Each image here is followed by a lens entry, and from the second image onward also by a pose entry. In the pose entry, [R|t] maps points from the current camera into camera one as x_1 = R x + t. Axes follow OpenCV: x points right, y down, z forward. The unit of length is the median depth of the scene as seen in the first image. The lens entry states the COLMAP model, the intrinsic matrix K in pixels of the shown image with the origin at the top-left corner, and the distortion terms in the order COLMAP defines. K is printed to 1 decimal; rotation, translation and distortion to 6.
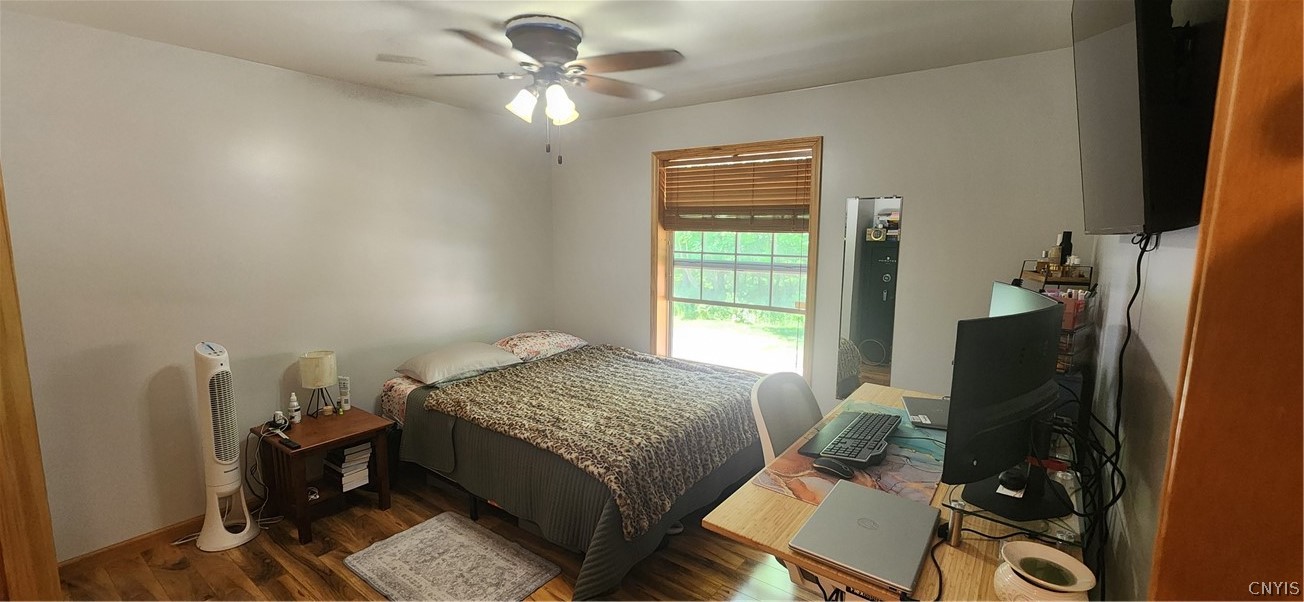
lens RADIAL K [[534.7, 0, 653.3], [0, 534.7, 299.3], [0, 0, 1]] dist [0.001865, 0.000060]
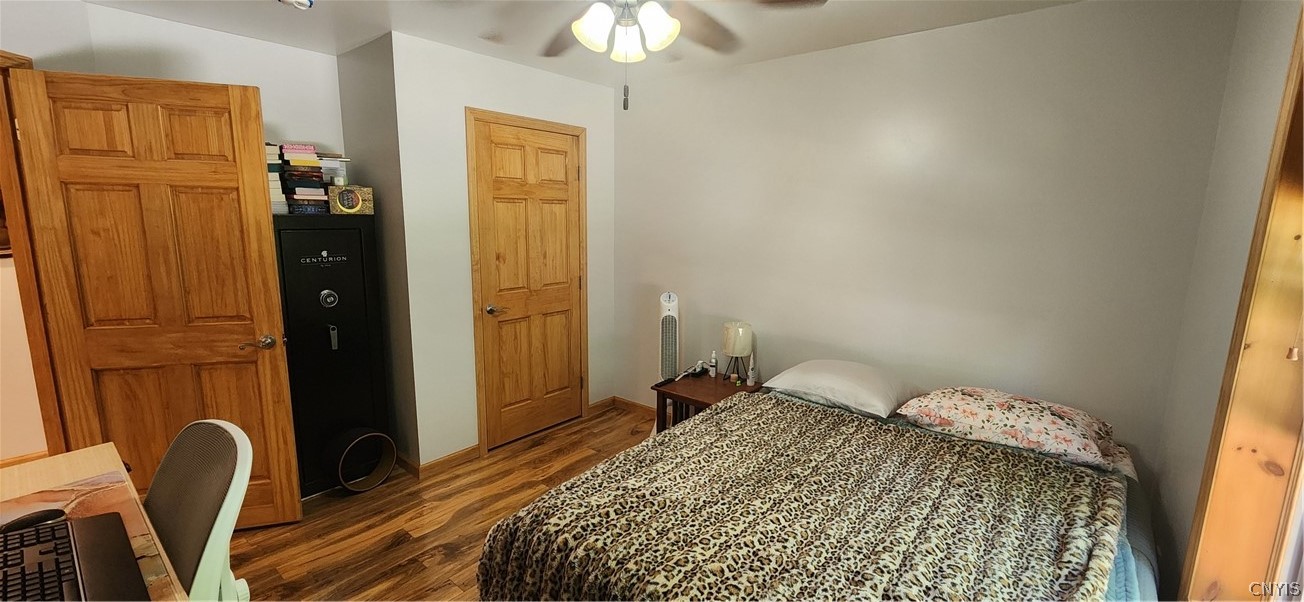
lens RADIAL K [[534.7, 0, 652.2], [0, 534.7, 301.0], [0, 0, 1]] dist [0.001865, 0.000060]
pose [[-0.034180, 0.160373, -0.986465, 0.404740], [-0.146754, 0.975537, 0.163681, -0.089416], [0.988582, 0.150363, -0.009808, 0.758136]]
